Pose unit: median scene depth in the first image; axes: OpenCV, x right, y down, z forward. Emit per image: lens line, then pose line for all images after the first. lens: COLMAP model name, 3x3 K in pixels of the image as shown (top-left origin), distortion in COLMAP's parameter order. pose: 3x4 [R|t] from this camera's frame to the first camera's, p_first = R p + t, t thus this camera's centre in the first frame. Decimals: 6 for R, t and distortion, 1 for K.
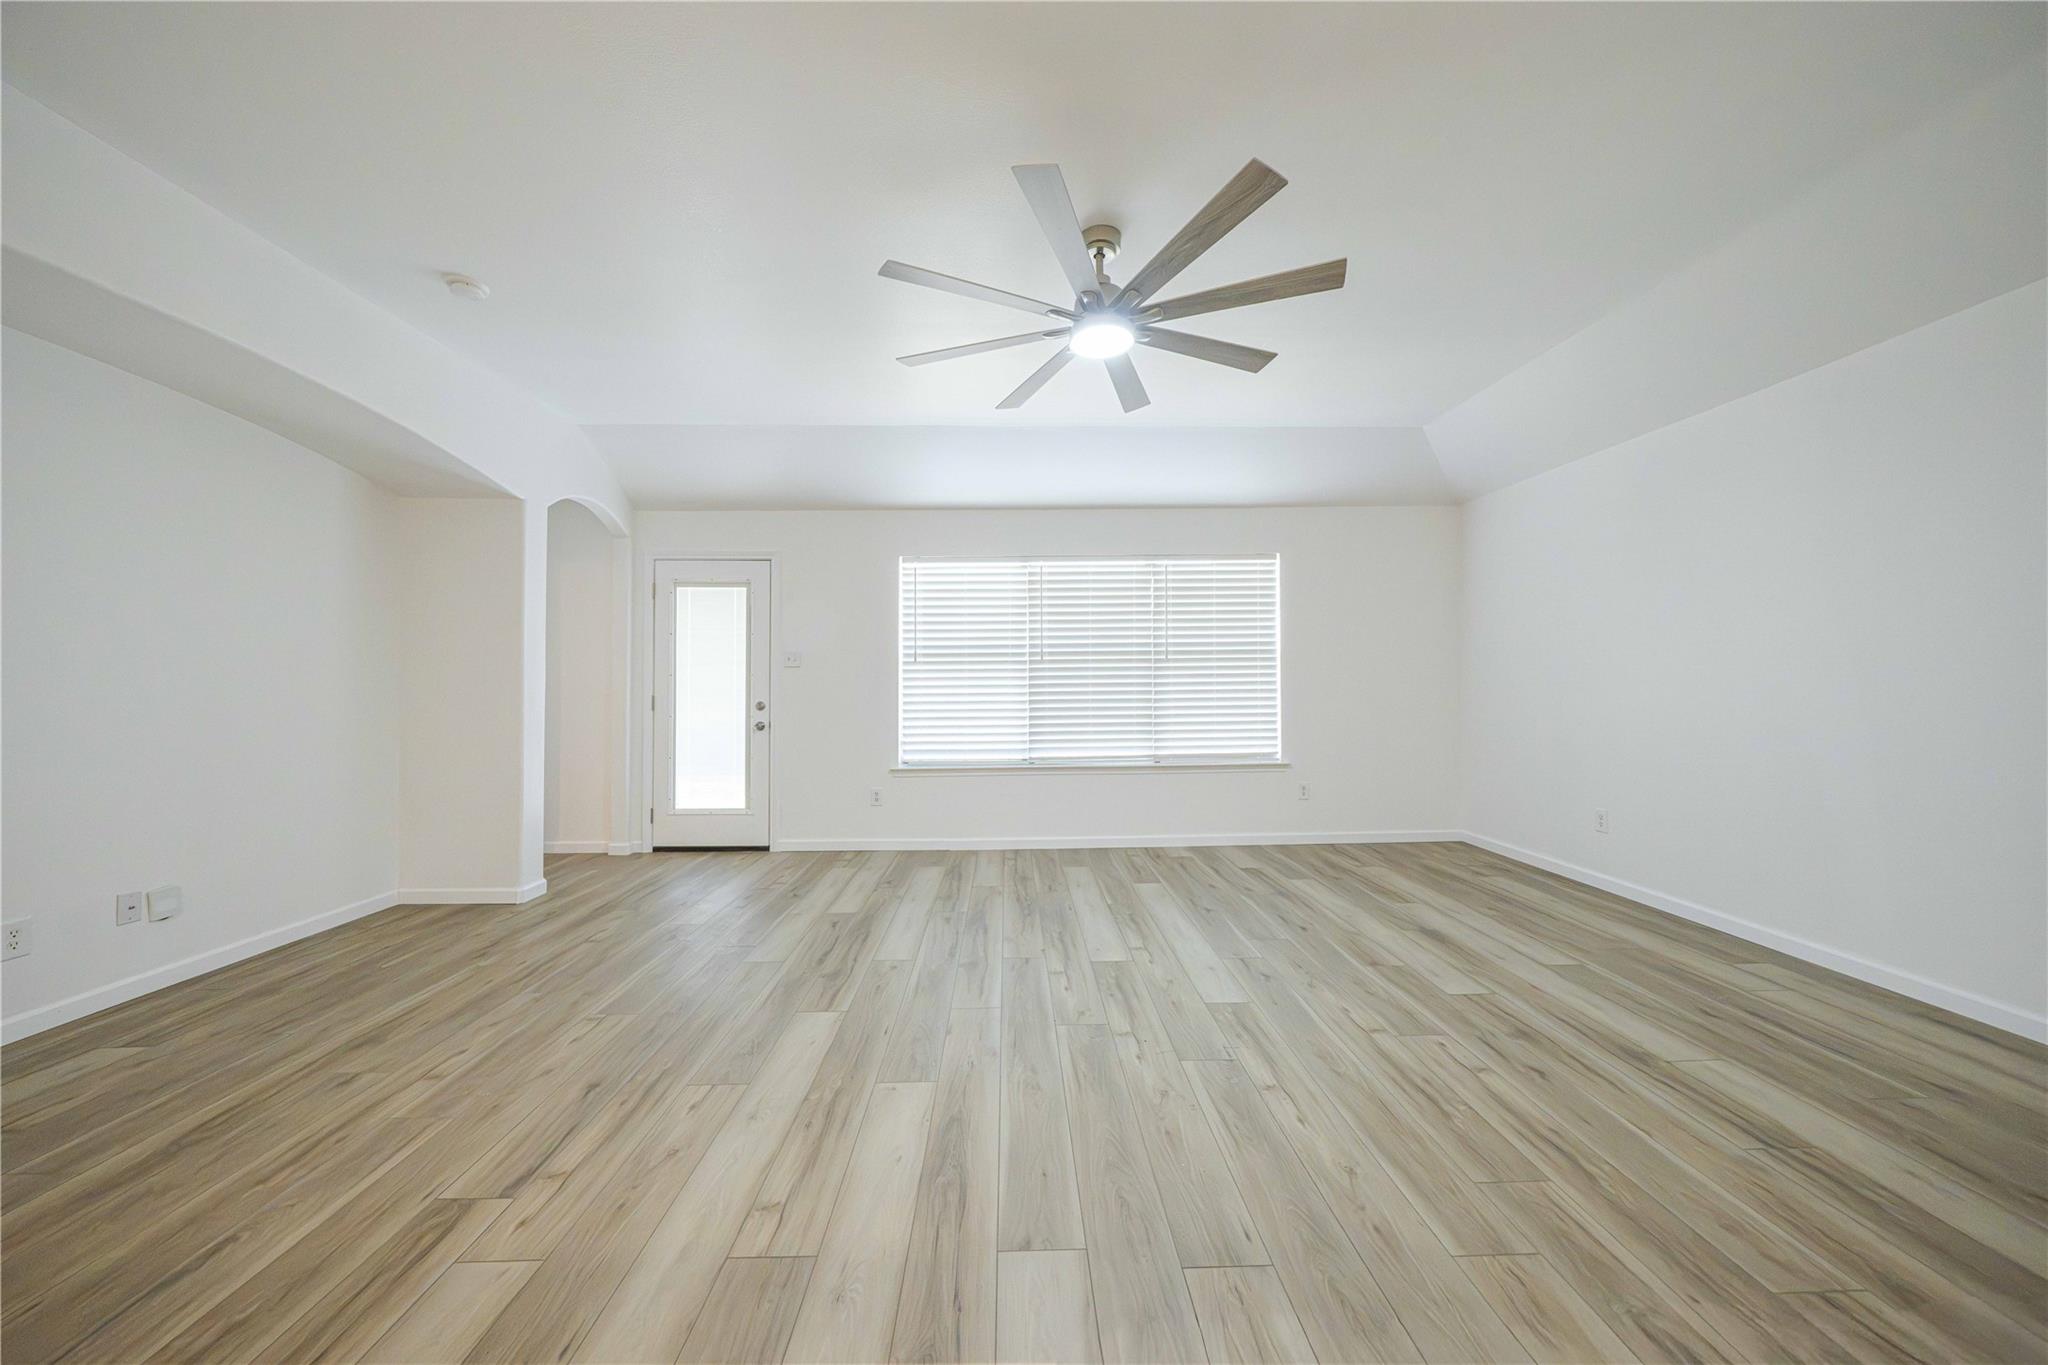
lens RADIAL K [[695.0, 0, 1014.2], [0, 695.0, 682.1], [0, 0, 1]] dist [-0.003965, 0.000900]
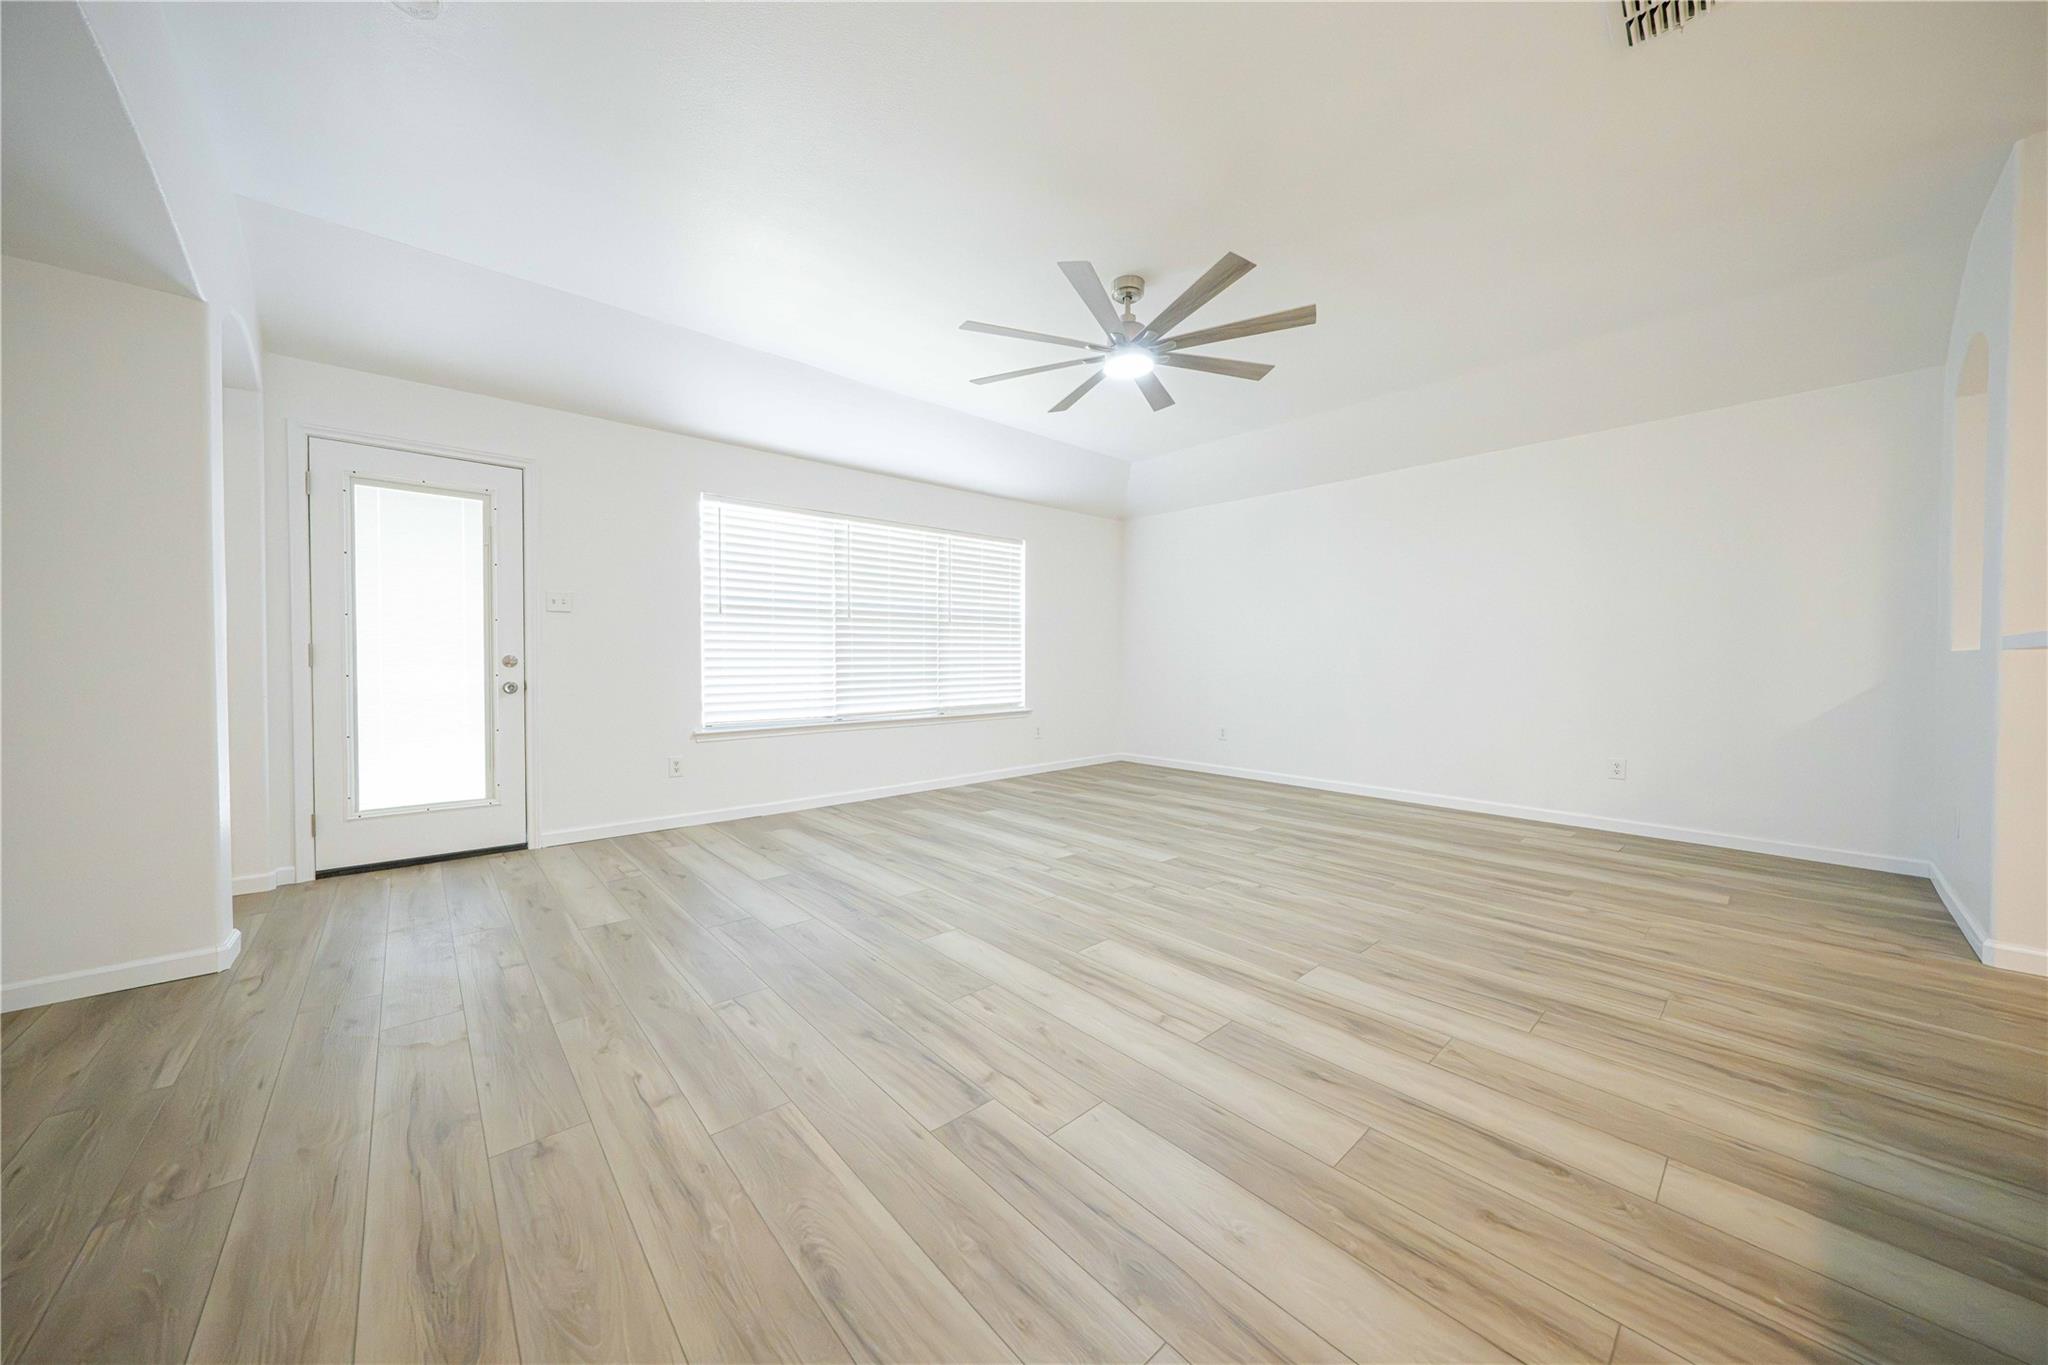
lens RADIAL K [[695.0, 0, 1012.2], [0, 695.0, 679.6], [0, 0, 1]] dist [-0.003965, 0.000900]
pose [[0.761966, -0.009538, 0.647547, -0.438667], [-0.008440, 0.999660, 0.024656, 0.031477], [-0.647562, -0.024253, 0.761627, 0.068743]]
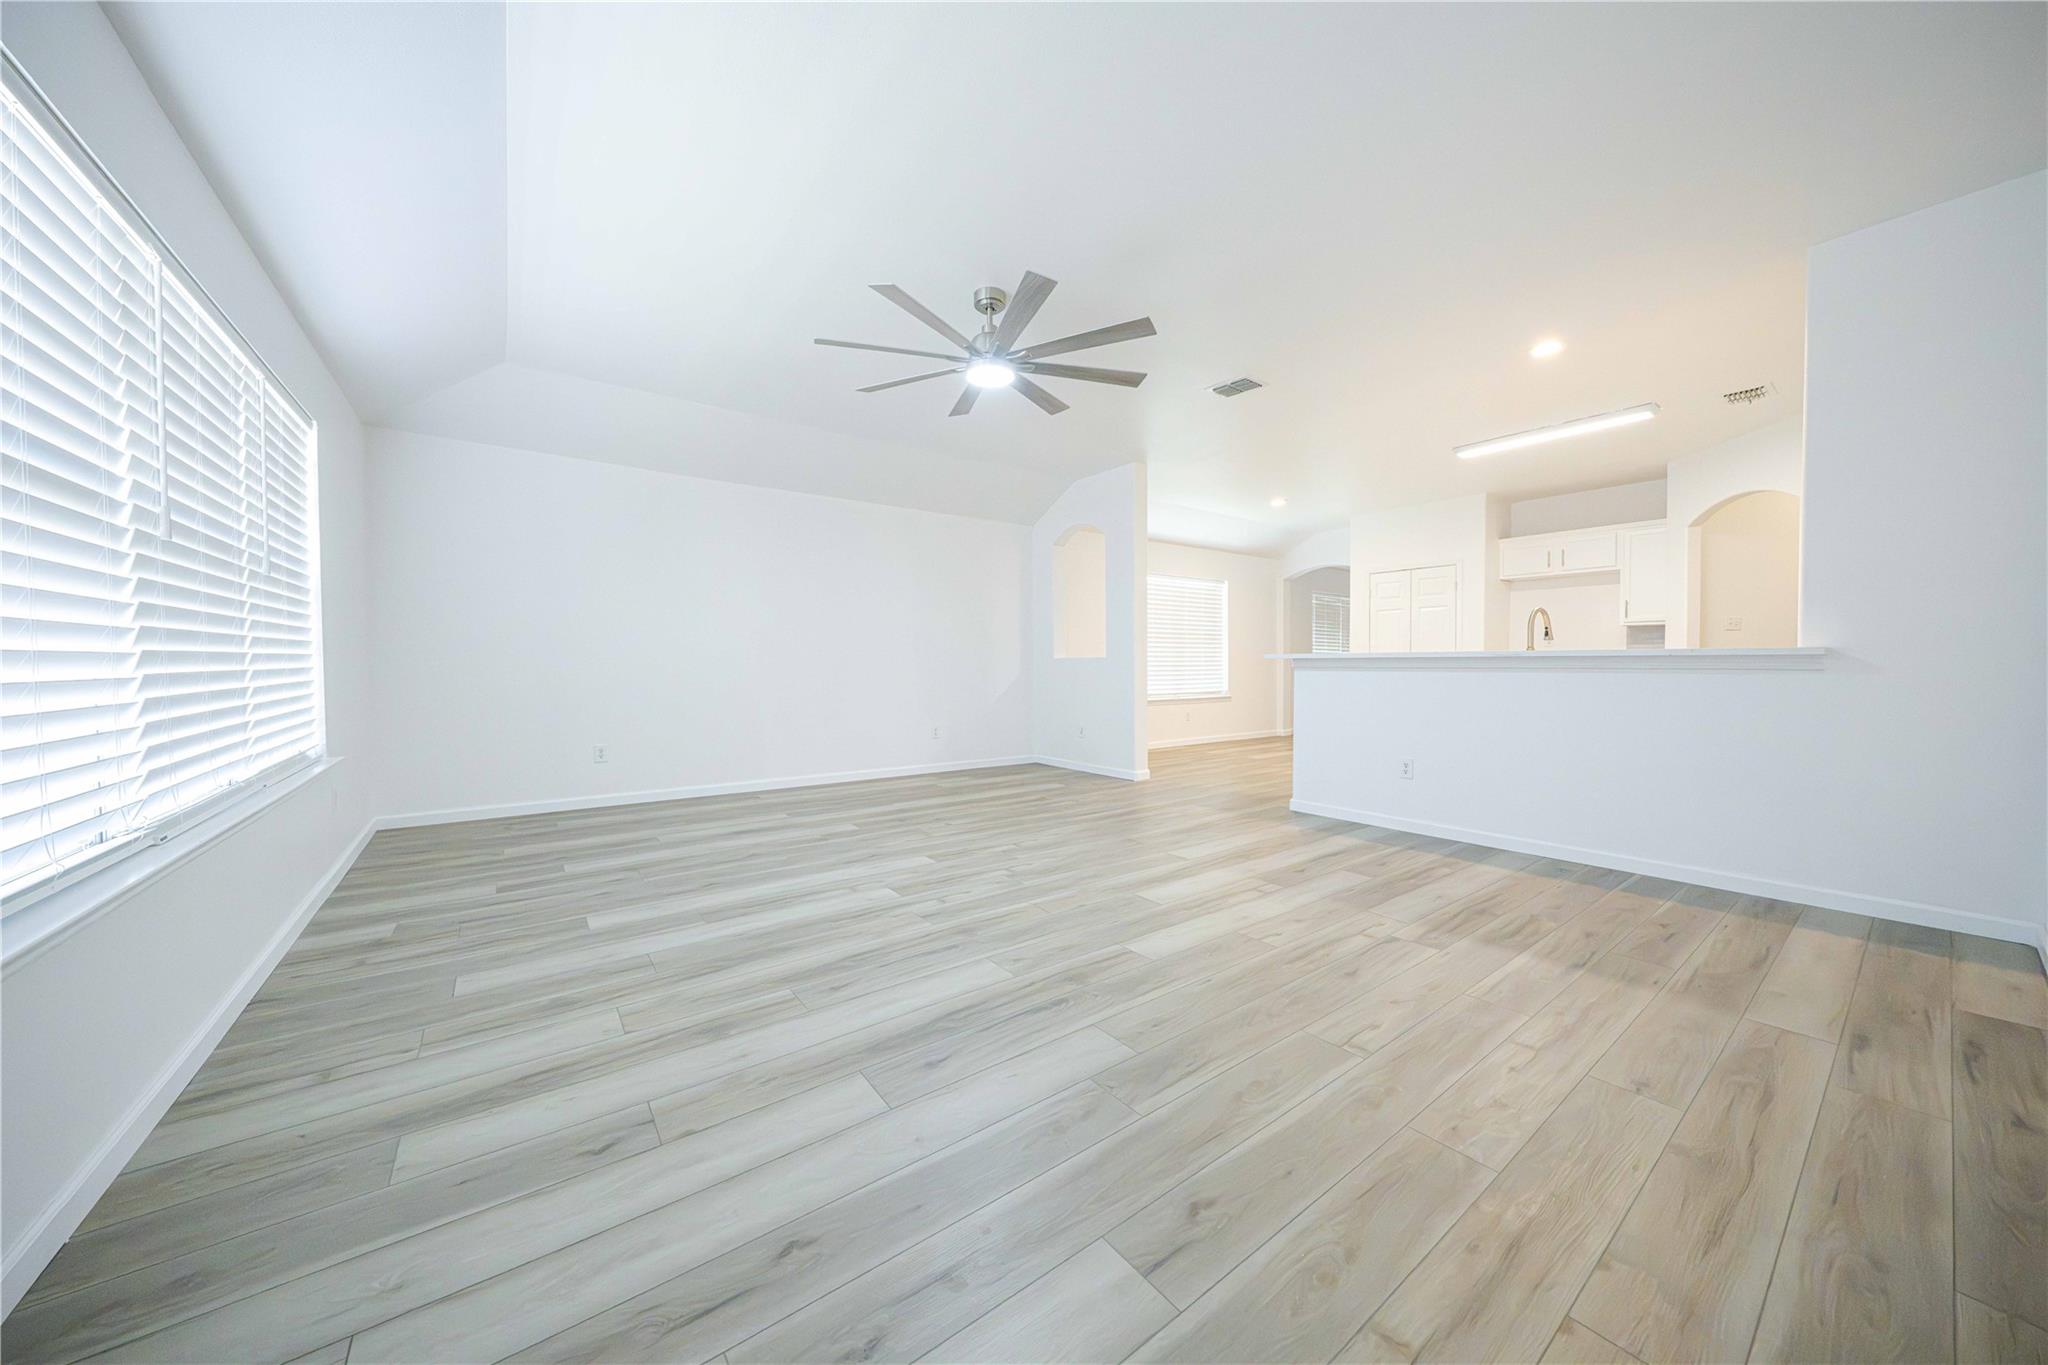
lens RADIAL K [[695.0, 0, 1028.3], [0, 695.0, 678.7], [0, 0, 1]] dist [-0.003965, 0.000900]
pose [[-0.590523, -0.012421, 0.806925, -0.496807], [0.001217, 0.999867, 0.016281, 0.033415], [-0.807020, 0.010596, -0.590429, 0.860639]]
